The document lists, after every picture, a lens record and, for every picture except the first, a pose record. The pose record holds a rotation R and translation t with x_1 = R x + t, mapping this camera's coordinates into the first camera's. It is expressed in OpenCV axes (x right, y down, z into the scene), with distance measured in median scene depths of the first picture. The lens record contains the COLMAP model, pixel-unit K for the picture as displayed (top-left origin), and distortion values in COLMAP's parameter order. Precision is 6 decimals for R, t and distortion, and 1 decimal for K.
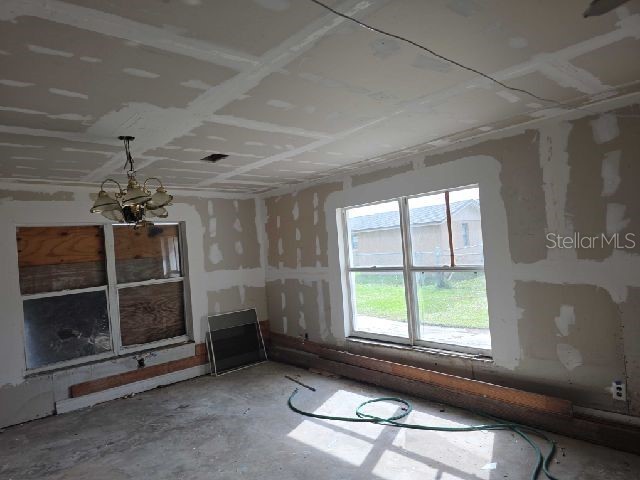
lens RADIAL K [[432.0, 0, 314.2], [0, 432.0, 242.9], [0, 0, 1]] dist [0.061736, -0.057701]
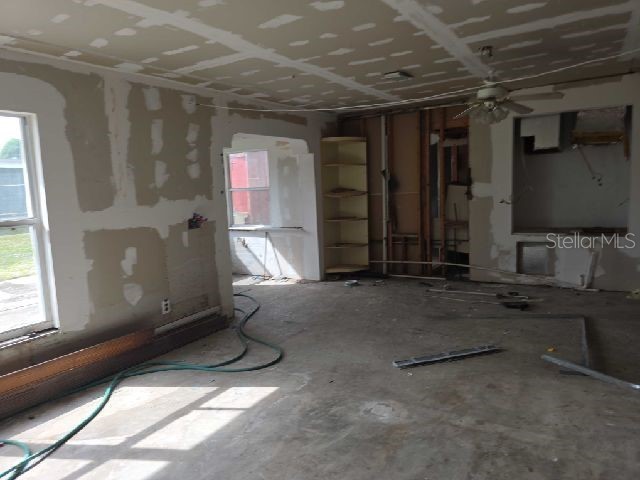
lens RADIAL K [[432.0, 0, 322.5], [0, 432.0, 235.2], [0, 0, 1]] dist [0.061736, -0.057701]
pose [[-0.285187, -0.026466, 0.958106, -0.556173], [0.054327, 0.997565, 0.043727, 0.079775], [-0.956931, 0.064522, -0.283055, 0.756518]]
